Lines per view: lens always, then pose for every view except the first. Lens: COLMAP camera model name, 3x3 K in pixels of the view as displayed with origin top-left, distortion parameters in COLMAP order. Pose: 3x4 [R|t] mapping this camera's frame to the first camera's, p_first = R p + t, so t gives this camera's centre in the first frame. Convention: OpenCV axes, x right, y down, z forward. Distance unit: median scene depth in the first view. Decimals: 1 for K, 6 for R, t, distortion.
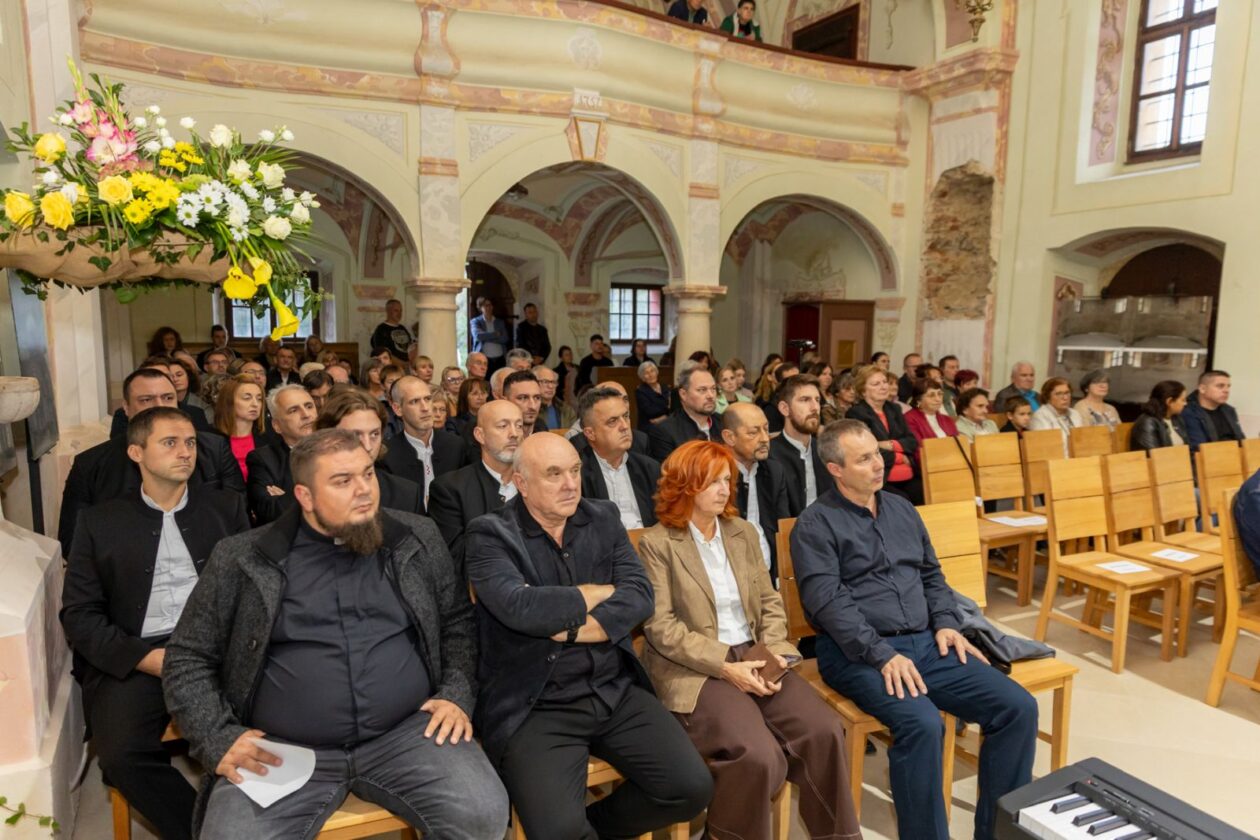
lens RADIAL K [[842.4, 0, 632.4], [0, 842.4, 420.6], [0, 0, 1]] dist [0.017870, -0.006767]
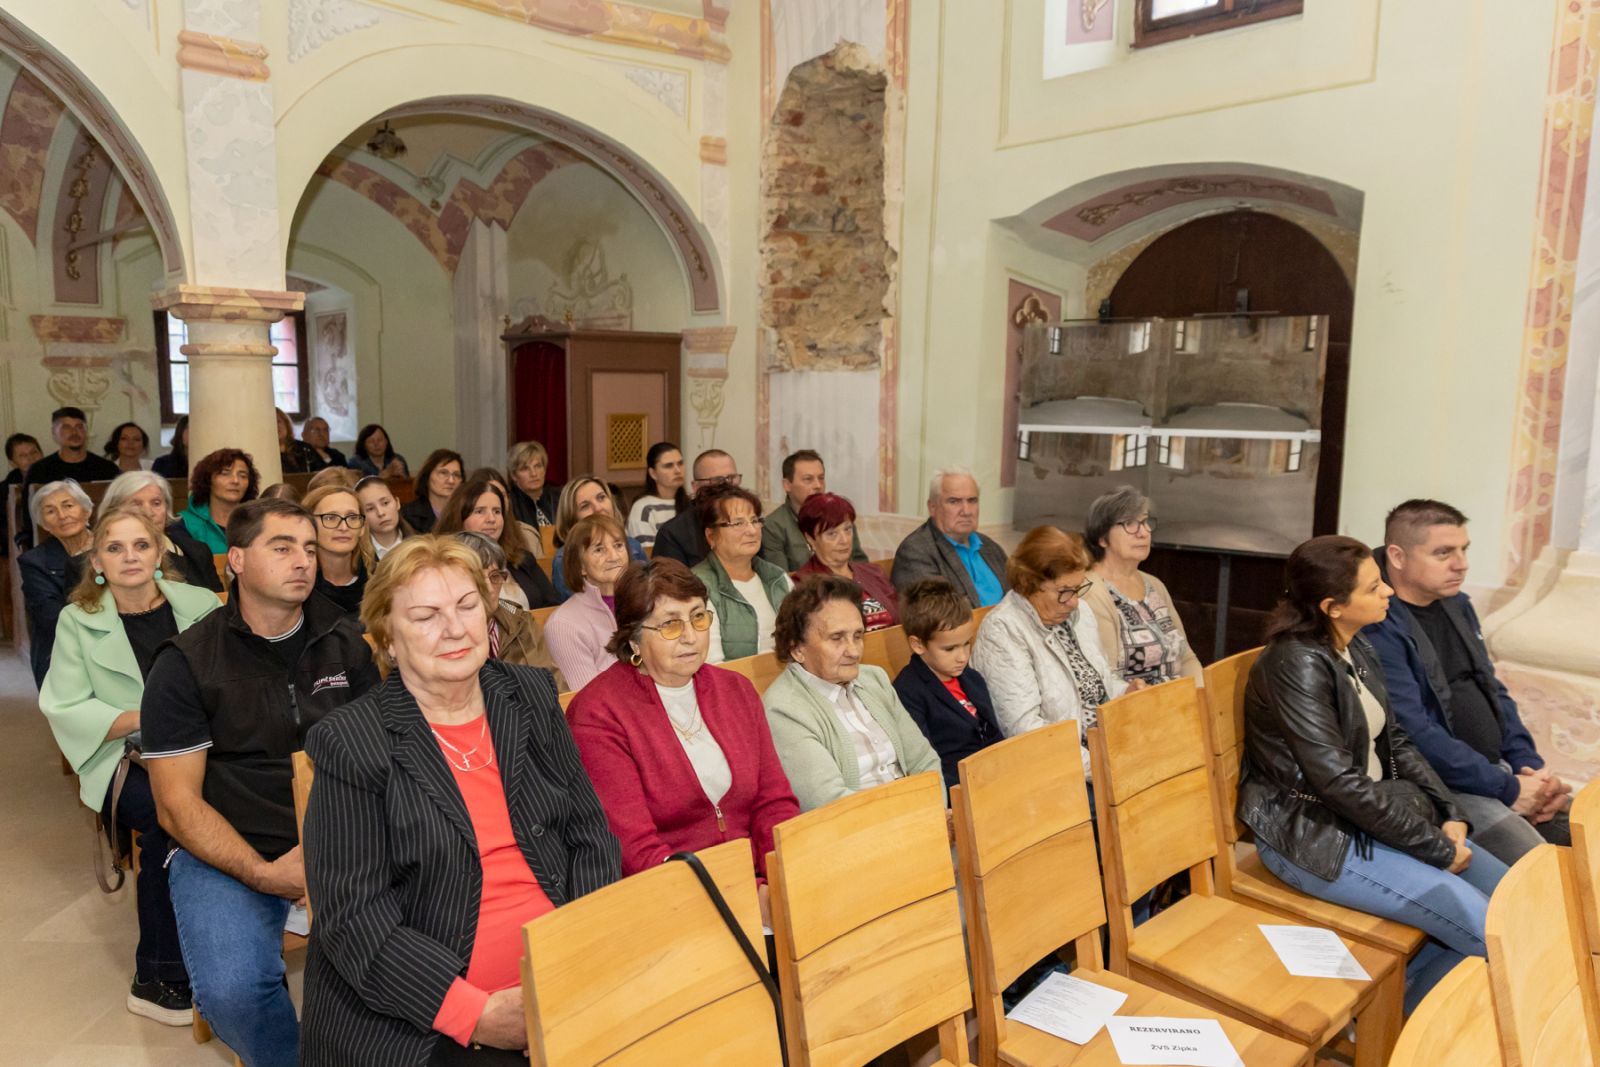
lens RADIAL K [[1151.5, 0, 754.2], [0, 1151.5, 528.7], [0, 0, 1]] dist [0.015147, -0.005935]
pose [[0.966365, -0.038383, 0.254292, 0.200125], [0.035506, 0.999243, 0.015895, -0.047220], [-0.254710, -0.006331, 0.966997, 0.429483]]
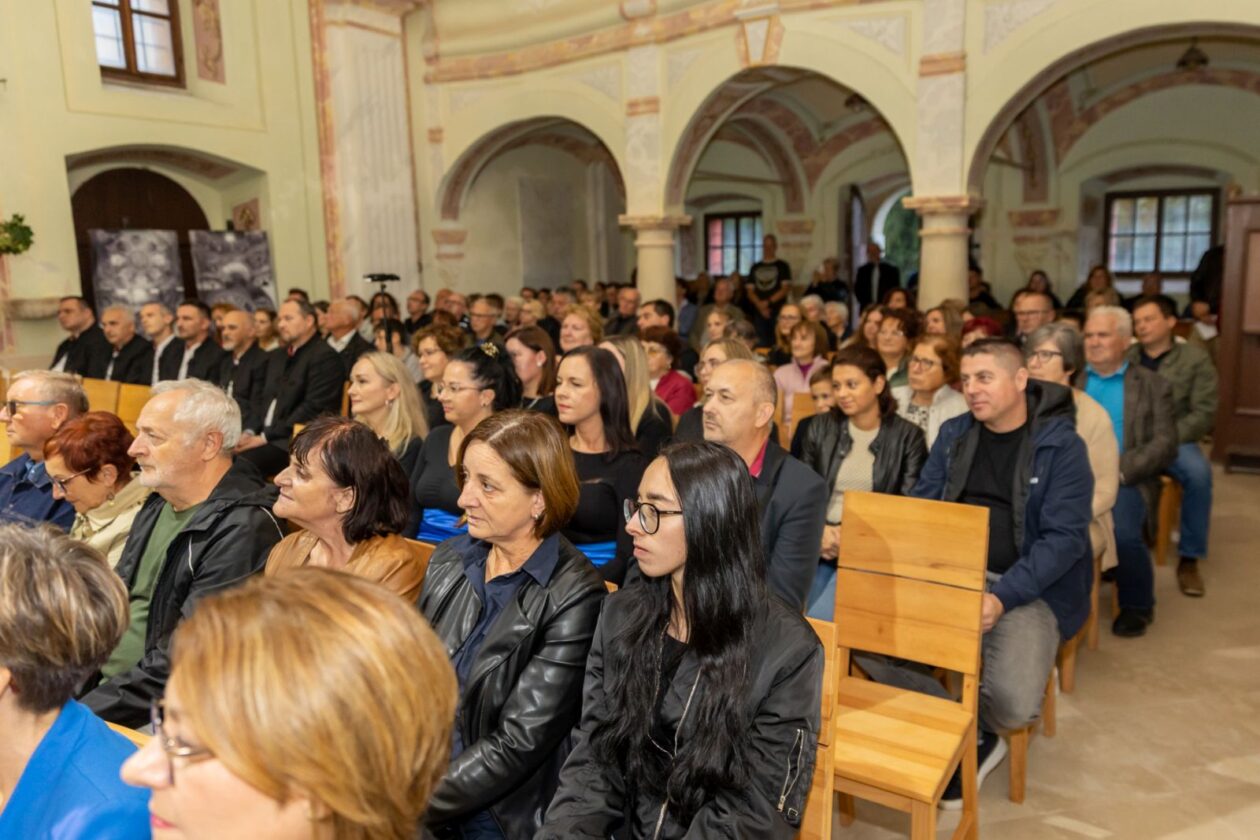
lens RADIAL K [[906.8, 0, 593.9], [0, 906.8, 416.2], [0, 0, 1]] dist [0.015147, -0.005935]
pose [[0.472622, 0.125968, -0.872216, 0.724212], [-0.077604, 0.991835, 0.101193, -0.032793], [0.877842, 0.019861, 0.478538, 0.409958]]
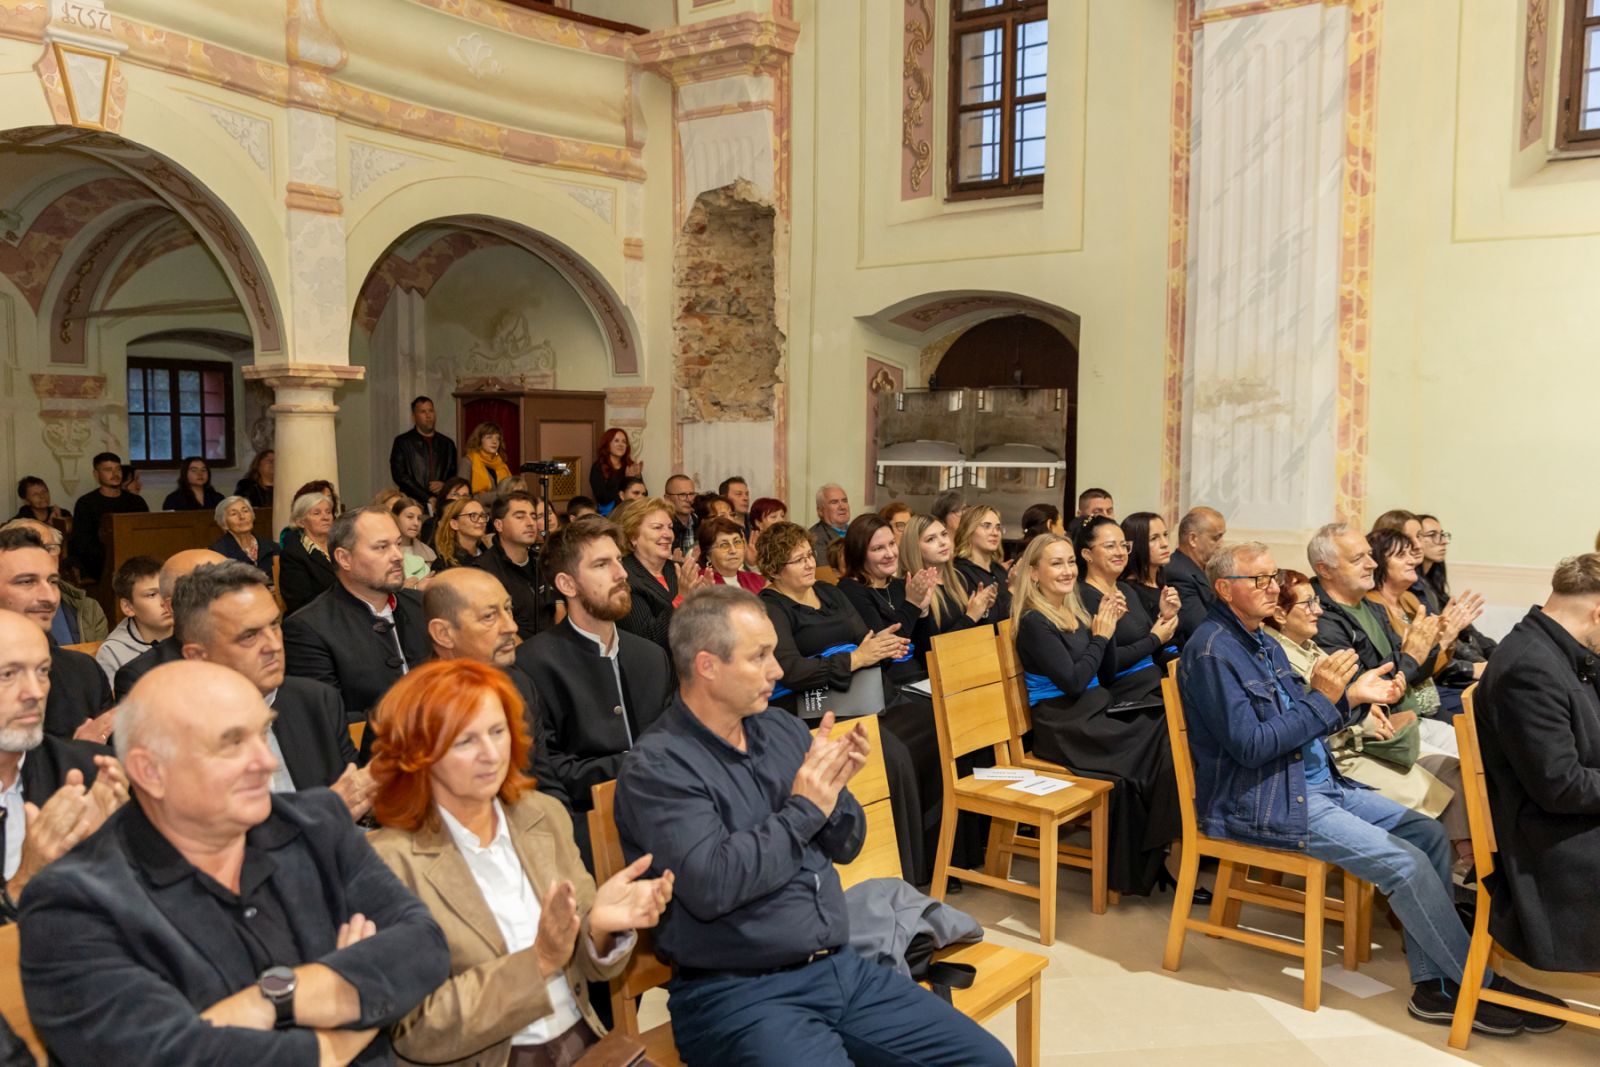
lens RADIAL K [[1370.5, 0, 800.1], [0, 1370.5, 534.0], [0, 0, 1]] dist [0.006053, 0.010537]
pose [[0.902402, -0.041317, 0.428910, -0.028203], [0.057292, 0.998059, -0.024395, -0.006193], [-0.427070, 0.046587, 0.903018, 0.039445]]
